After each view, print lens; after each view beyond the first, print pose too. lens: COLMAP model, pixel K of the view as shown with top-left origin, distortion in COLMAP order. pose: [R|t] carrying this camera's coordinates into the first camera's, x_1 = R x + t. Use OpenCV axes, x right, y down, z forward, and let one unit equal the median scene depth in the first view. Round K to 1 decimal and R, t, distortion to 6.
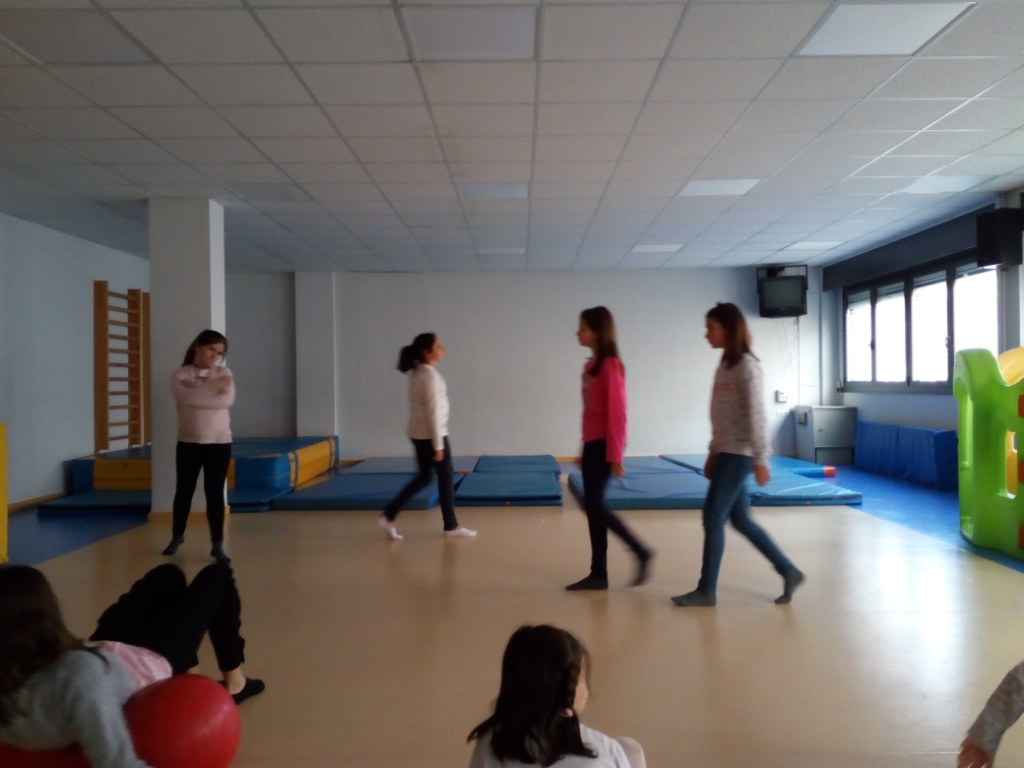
lens RADIAL K [[835.6, 0, 512.0], [0, 835.6, 384.0], [0, 0, 1]] dist [0.057130, -0.115874]
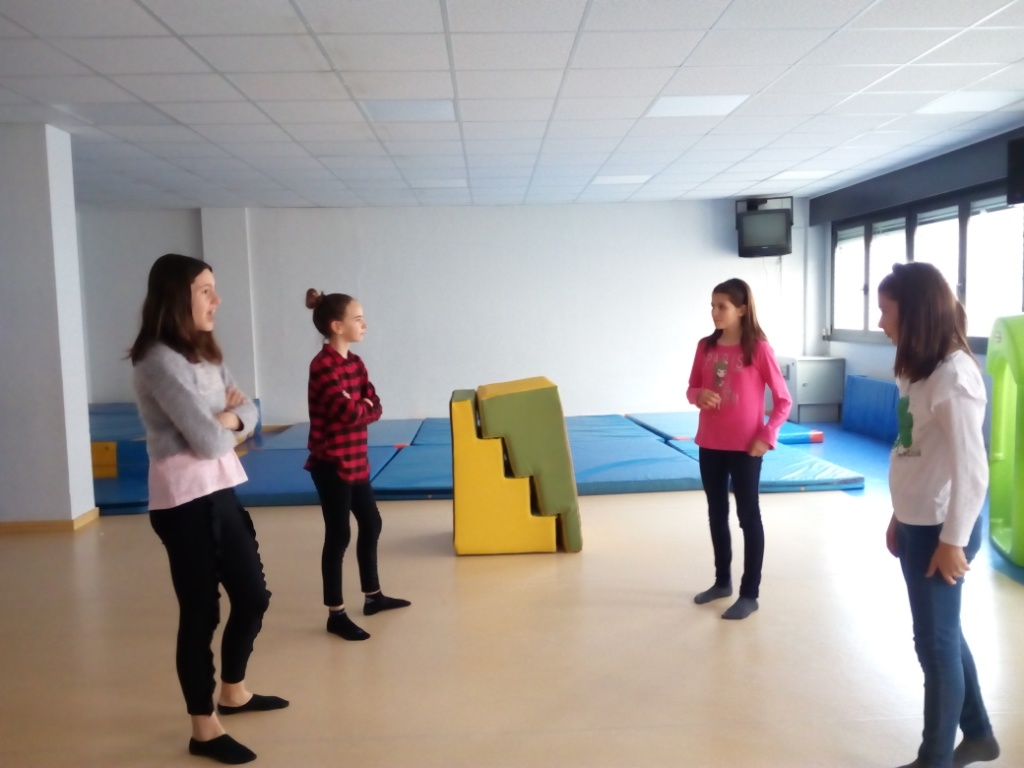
lens RADIAL K [[841.7, 0, 518.8], [0, 841.7, 379.2], [0, 0, 1]] dist [0.055545, -0.120622]
pose [[0.998873, -0.017268, 0.044216, 0.026146], [0.013609, 0.996558, 0.081773, -0.029894], [-0.045476, -0.081079, 0.995670, 0.128126]]
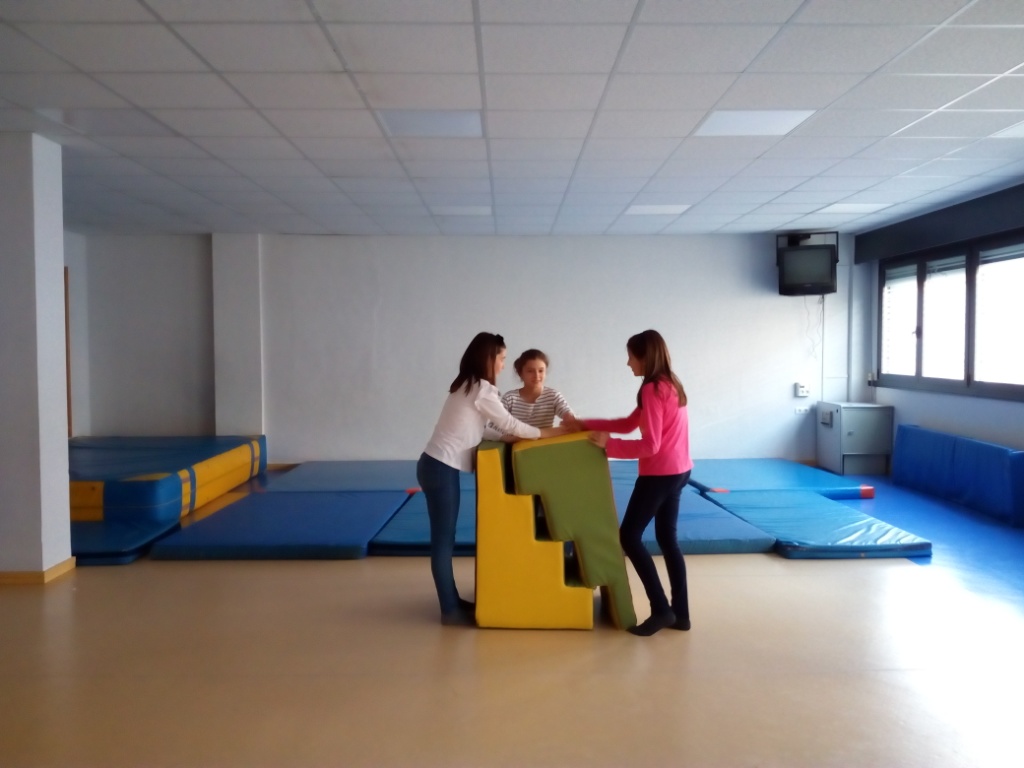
lens RADIAL K [[841.7, 0, 518.8], [0, 841.7, 379.2], [0, 0, 1]] dist [0.055545, -0.120622]
pose [[0.999688, 0.005793, 0.024282, 0.022518], [-0.006747, 0.999201, 0.039386, -0.030444], [-0.024034, -0.039538, 0.998929, 0.188316]]
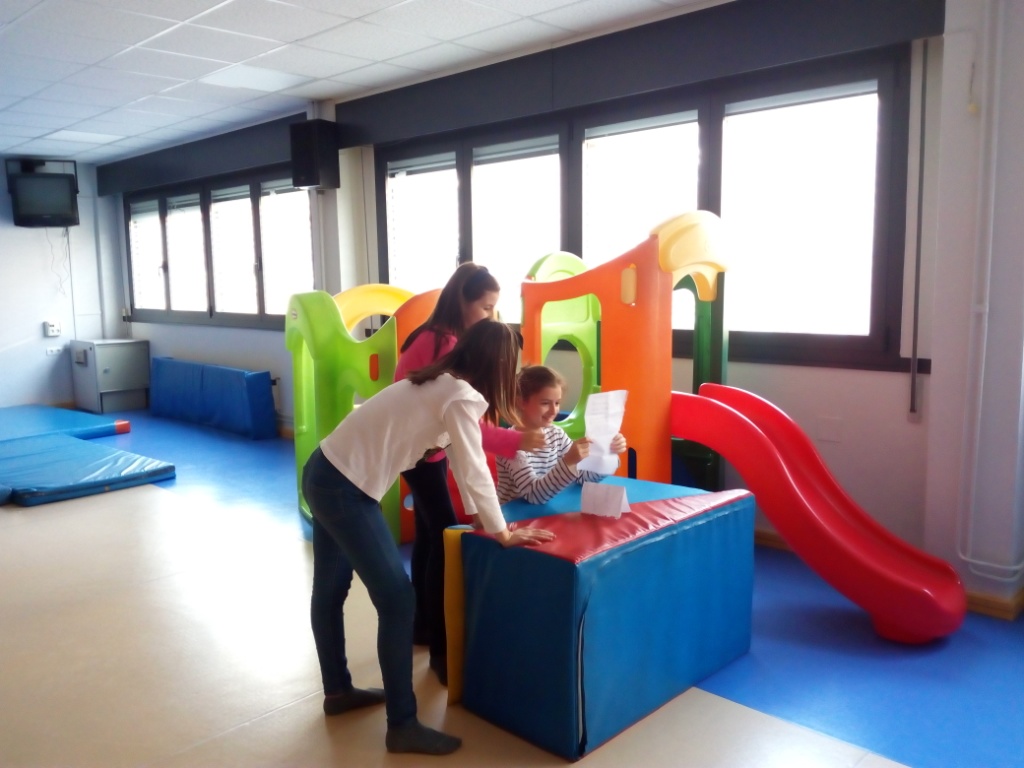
lens RADIAL K [[841.7, 0, 518.8], [0, 841.7, 379.2], [0, 0, 1]] dist [0.055545, -0.120622]
pose [[0.682630, -0.087675, 0.725486, 0.047690], [0.007764, 0.993591, 0.112770, -0.027449], [-0.730723, -0.071347, 0.678935, 0.161834]]
